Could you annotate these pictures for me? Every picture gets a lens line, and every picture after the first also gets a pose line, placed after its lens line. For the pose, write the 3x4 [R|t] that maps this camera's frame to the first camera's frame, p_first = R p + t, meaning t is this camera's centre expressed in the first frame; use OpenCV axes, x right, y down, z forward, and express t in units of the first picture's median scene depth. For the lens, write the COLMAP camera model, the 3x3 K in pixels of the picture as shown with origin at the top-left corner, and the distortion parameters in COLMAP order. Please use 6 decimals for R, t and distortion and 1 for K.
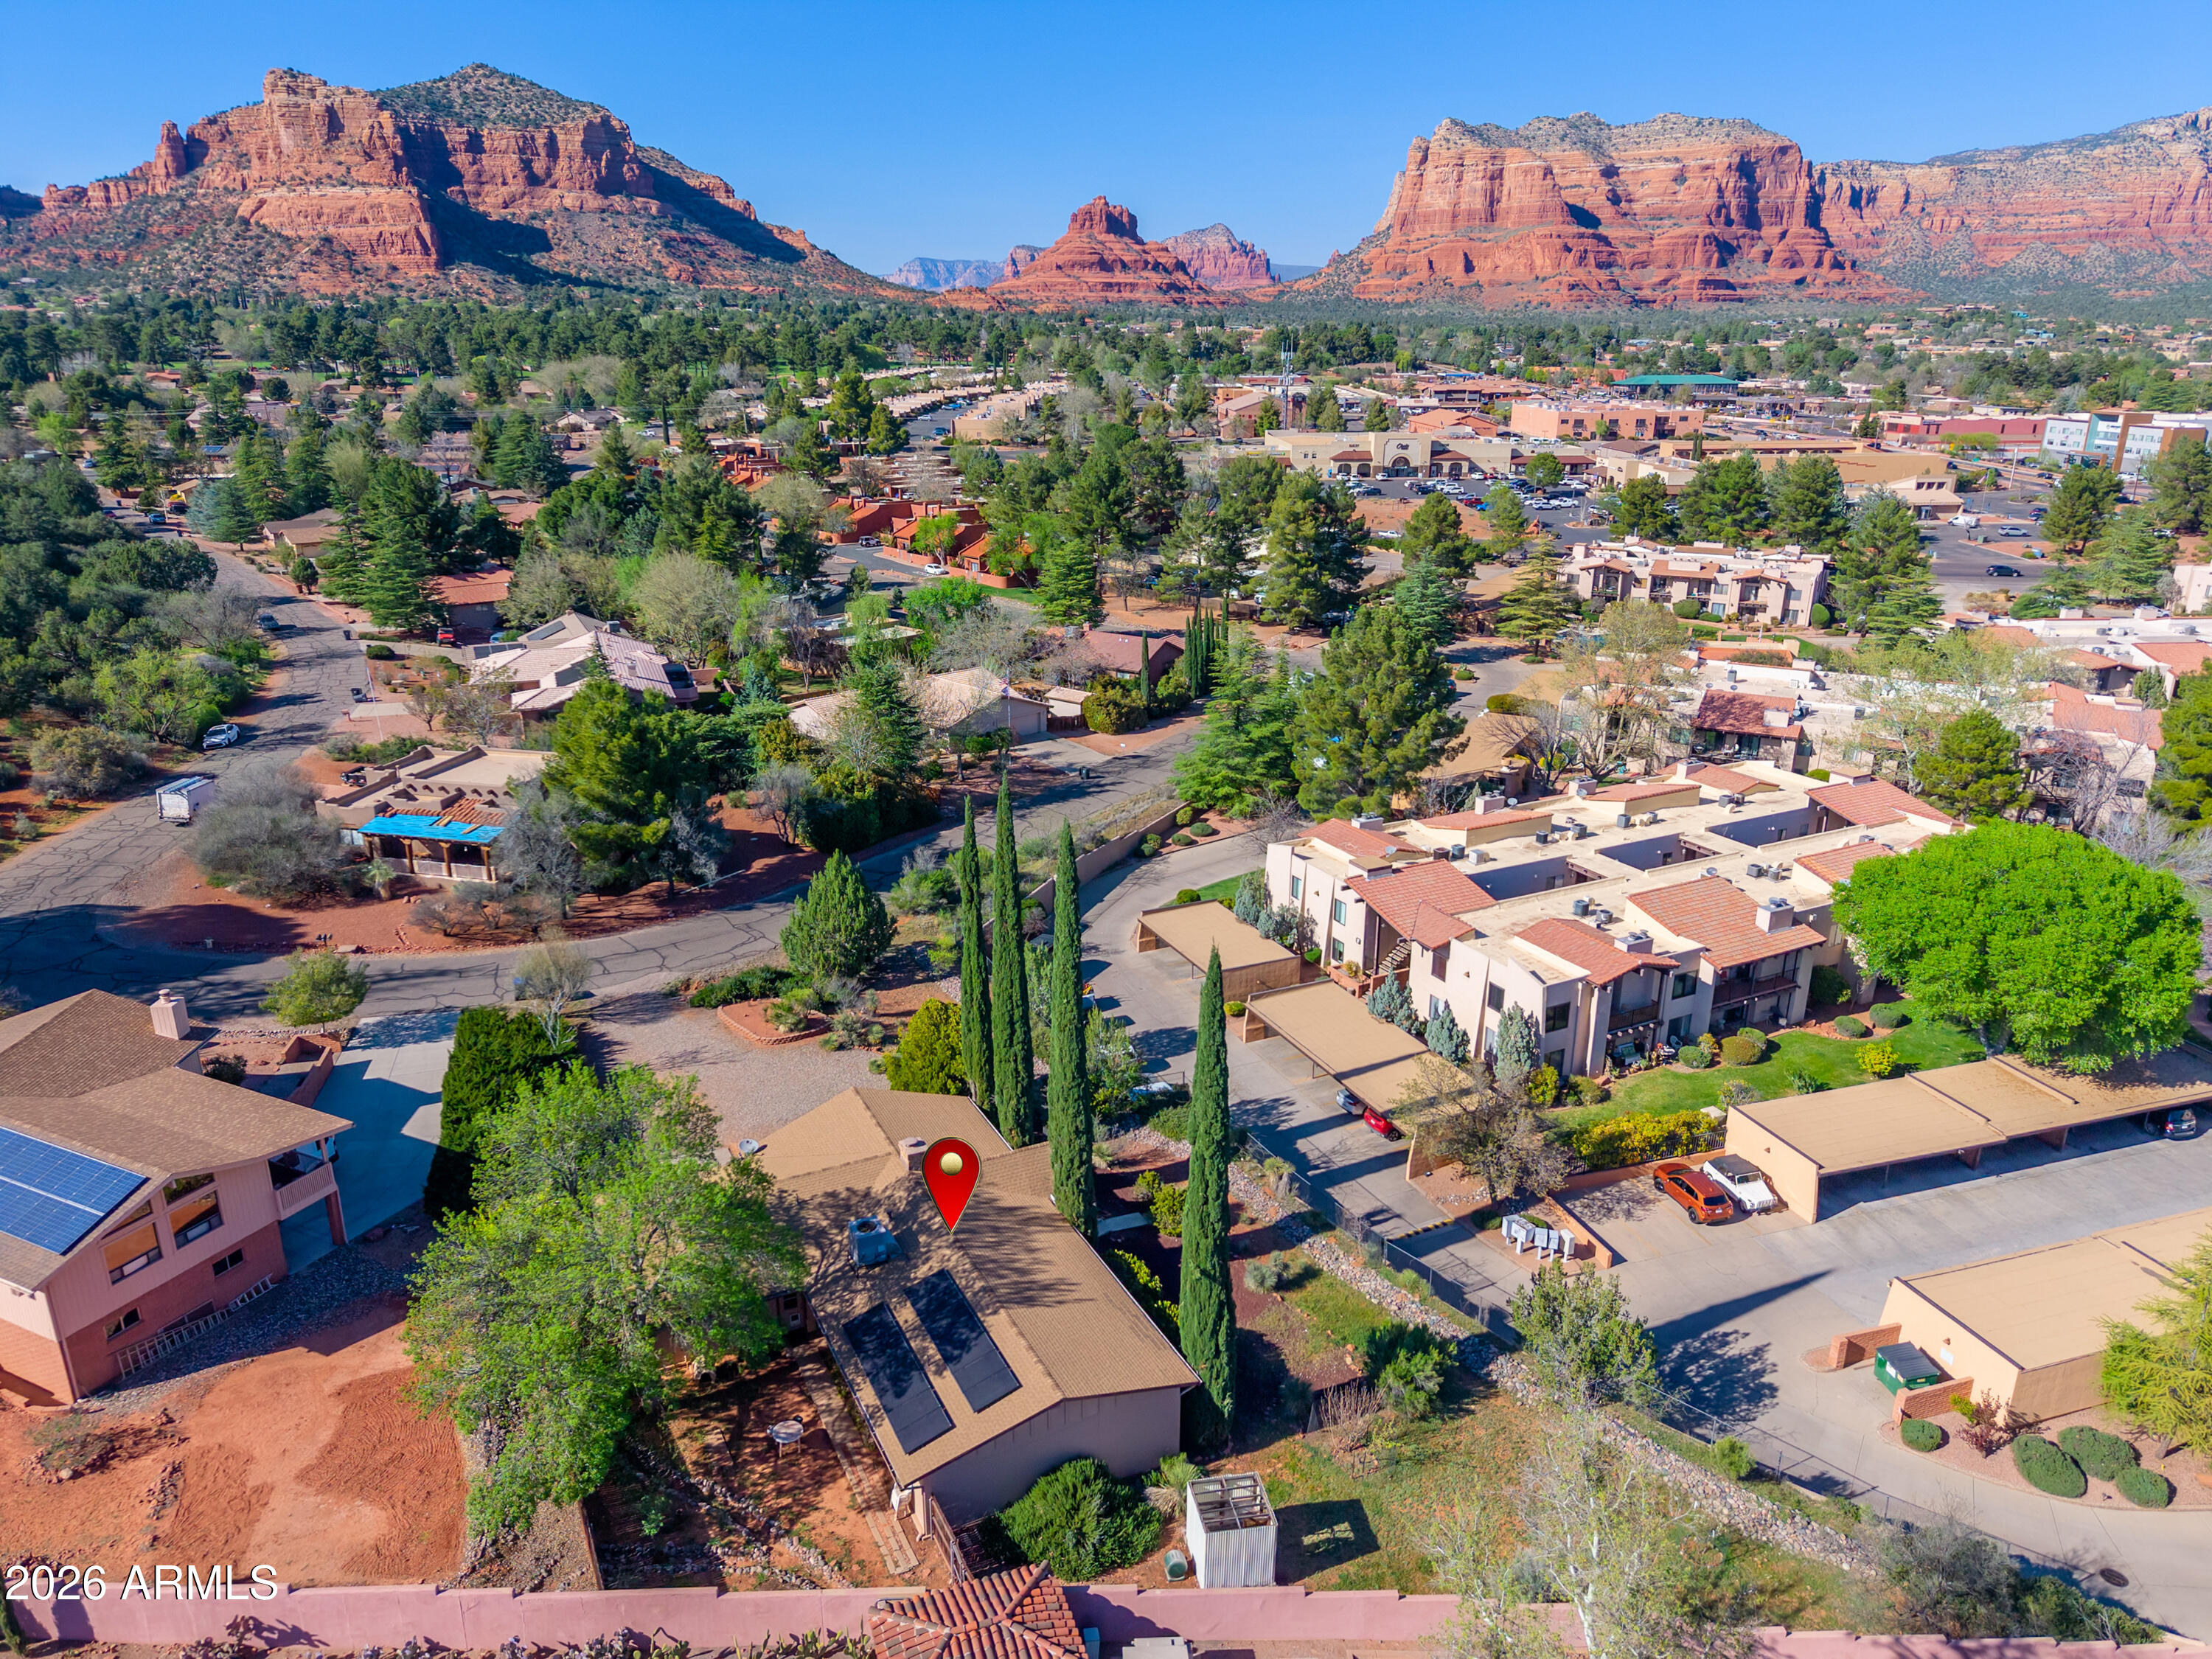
lens RADIAL K [[1480.2, 0, 1098.5], [0, 1480.2, 833.8], [0, 0, 1]] dist [0.038126, -0.020405]
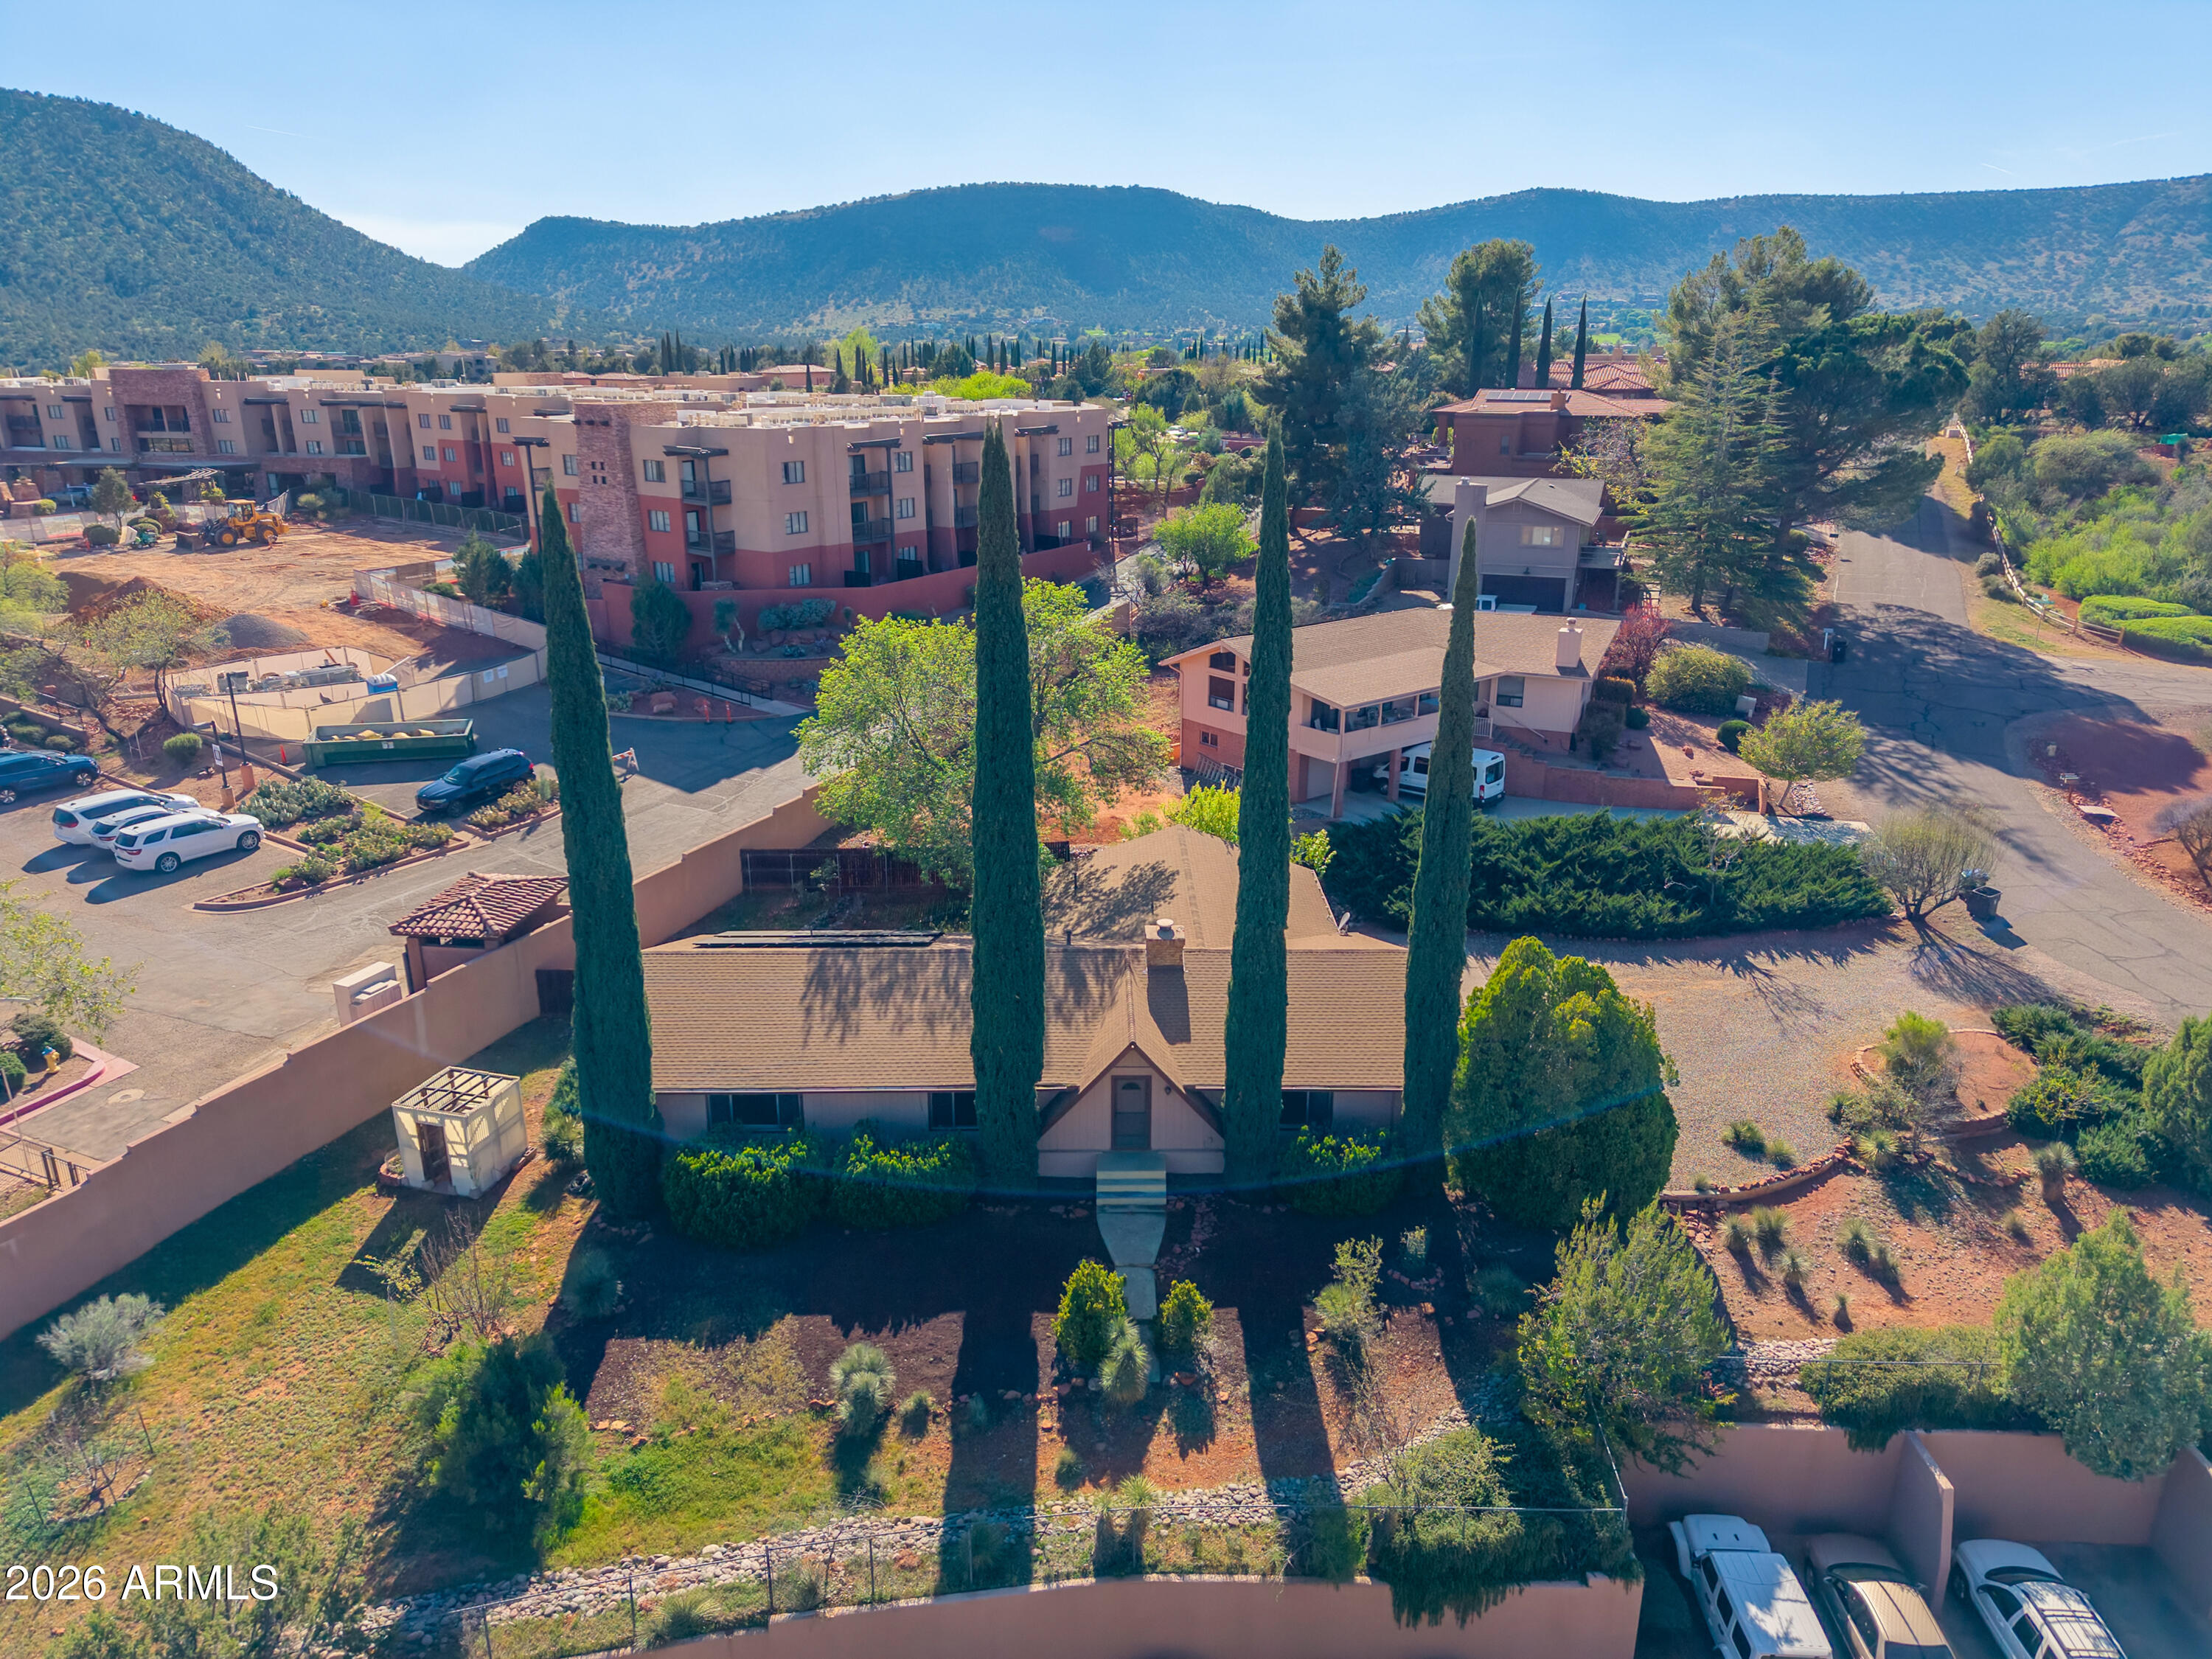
lens RADIAL K [[1480.2, 0, 1098.5], [0, 1480.2, 833.8], [0, 0, 1]] dist [0.038126, -0.020405]
pose [[-0.439069, 0.278637, -0.854154, 0.202425], [-0.295014, 0.853269, 0.429997, -0.051713], [0.848637, 0.440786, -0.292442, 0.486417]]
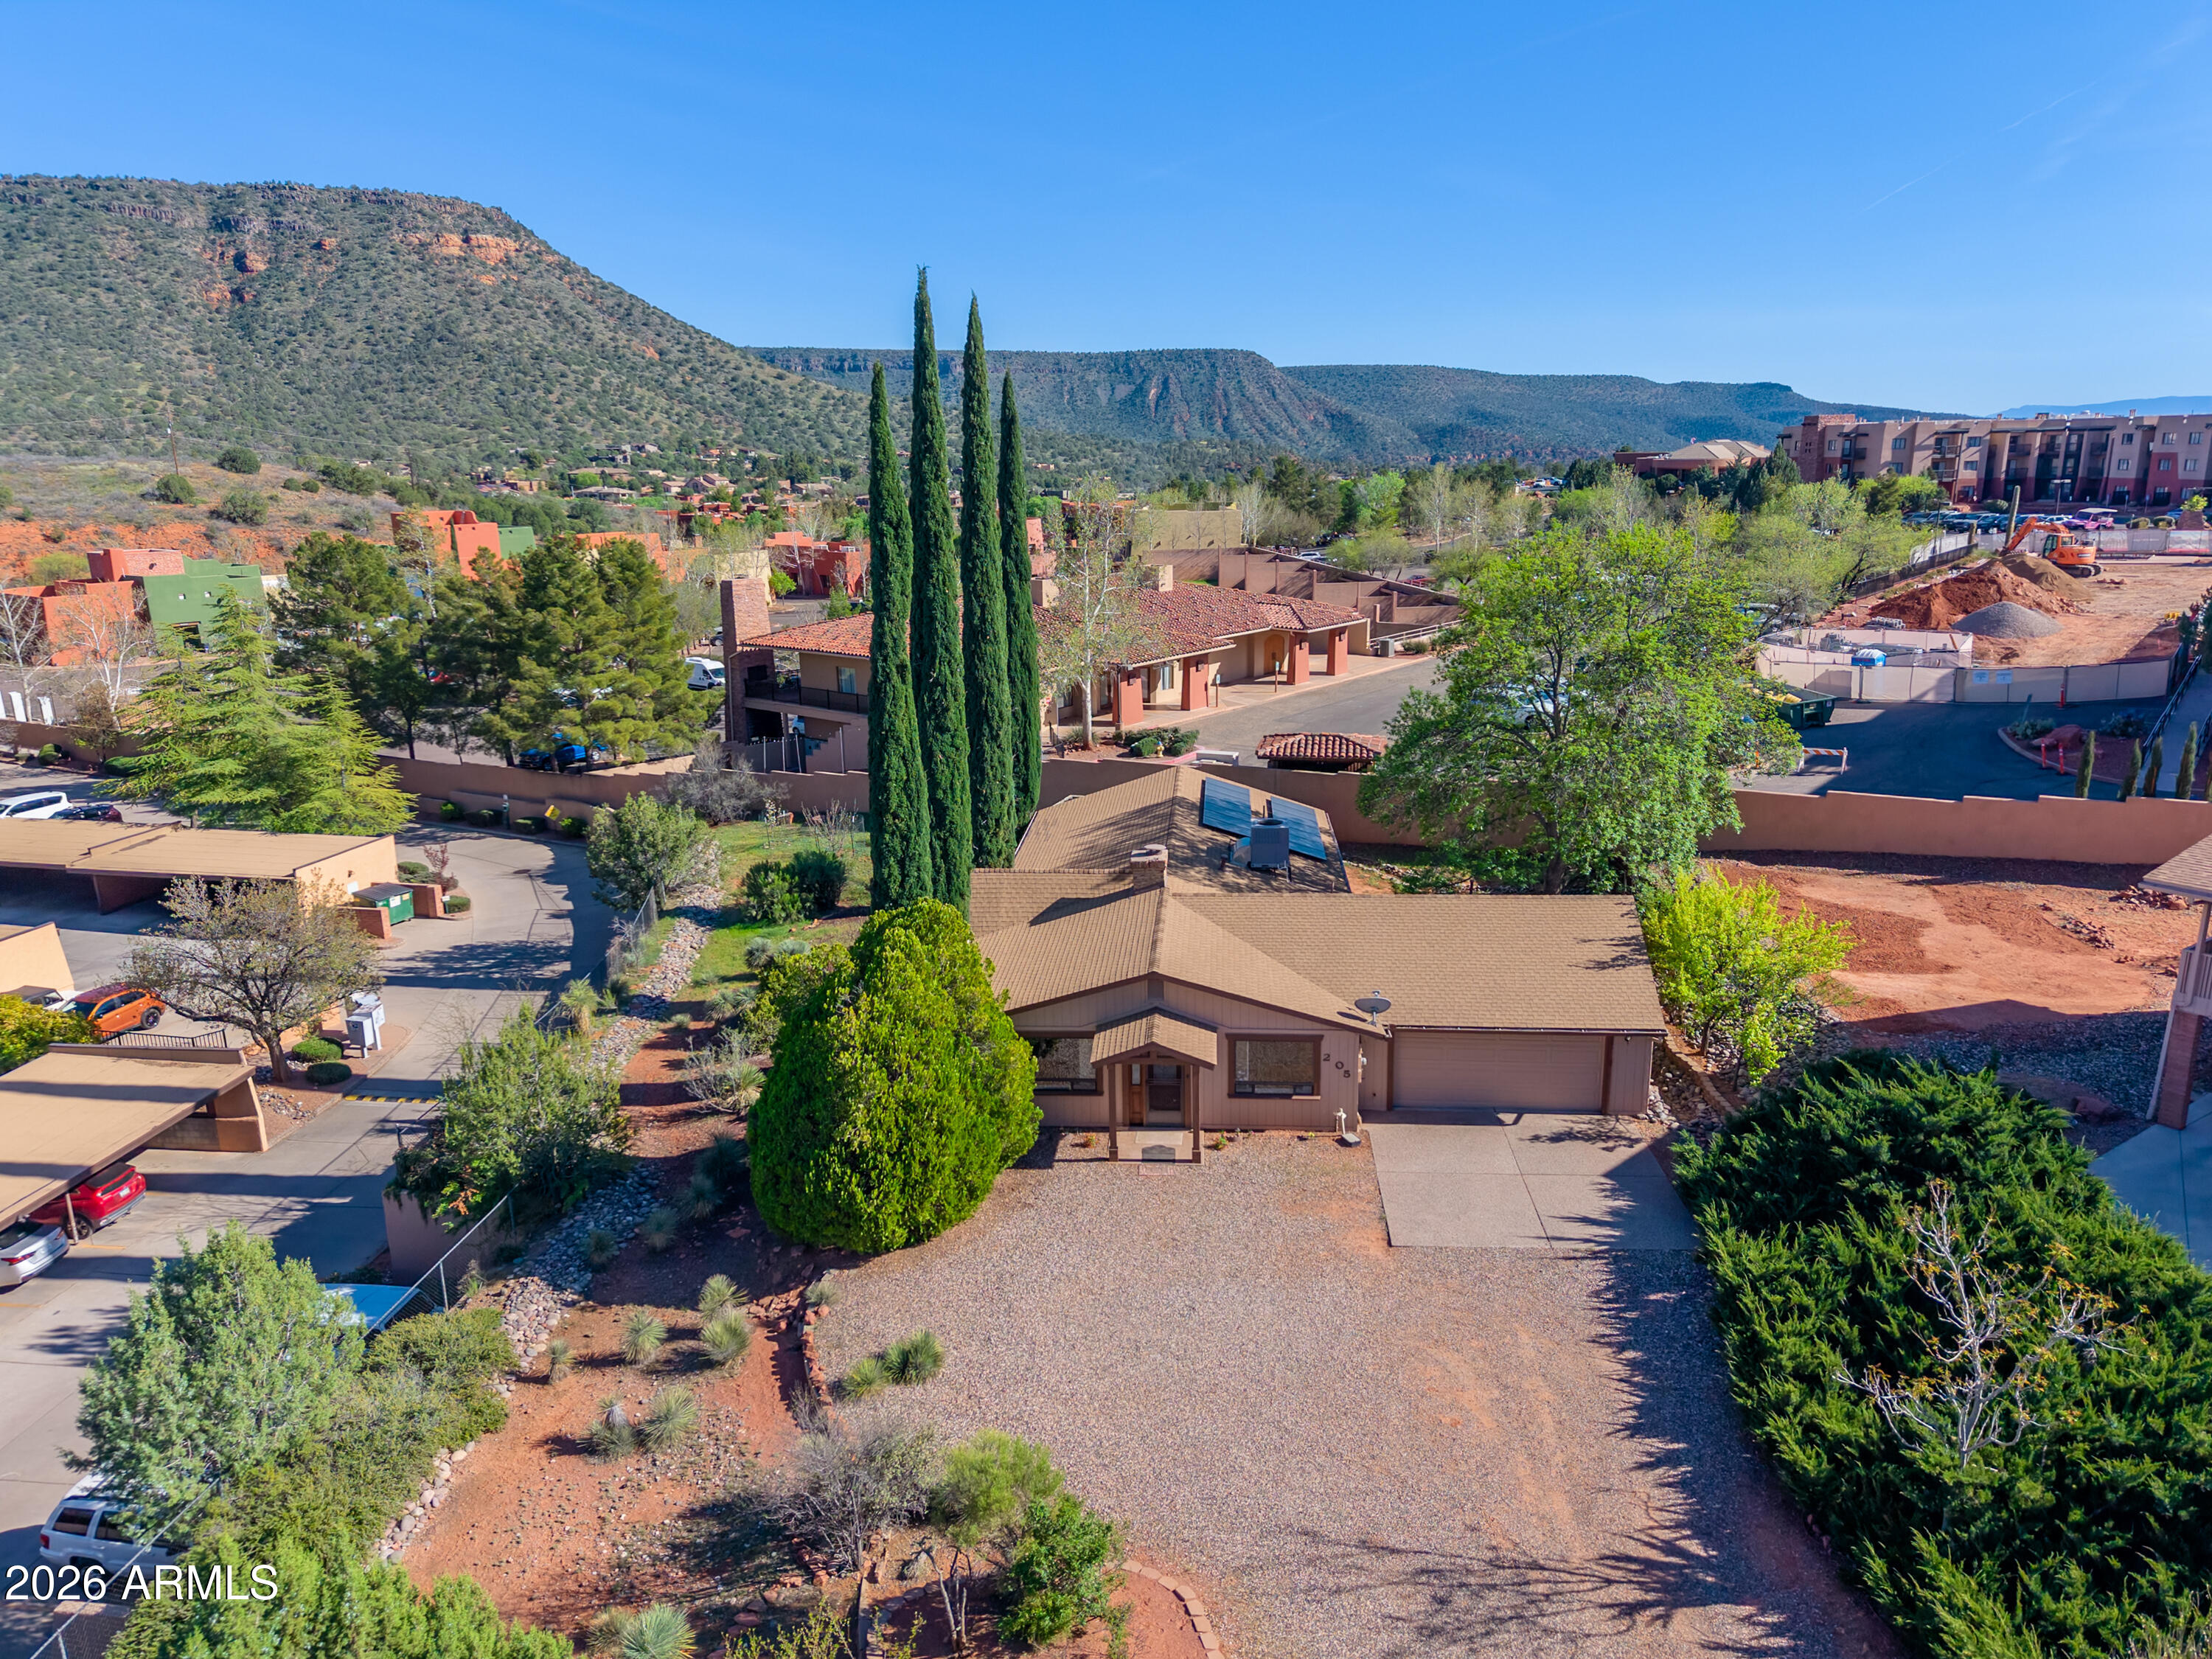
lens RADIAL K [[1480.2, 0, 1098.5], [0, 1480.2, 833.8], [0, 0, 1]] dist [0.038126, -0.020405]
pose [[-0.858570, -0.115565, 0.499501, -0.180645], [0.182642, 0.841405, 0.508605, -0.056460], [-0.479060, 0.527903, -0.701299, 0.615319]]
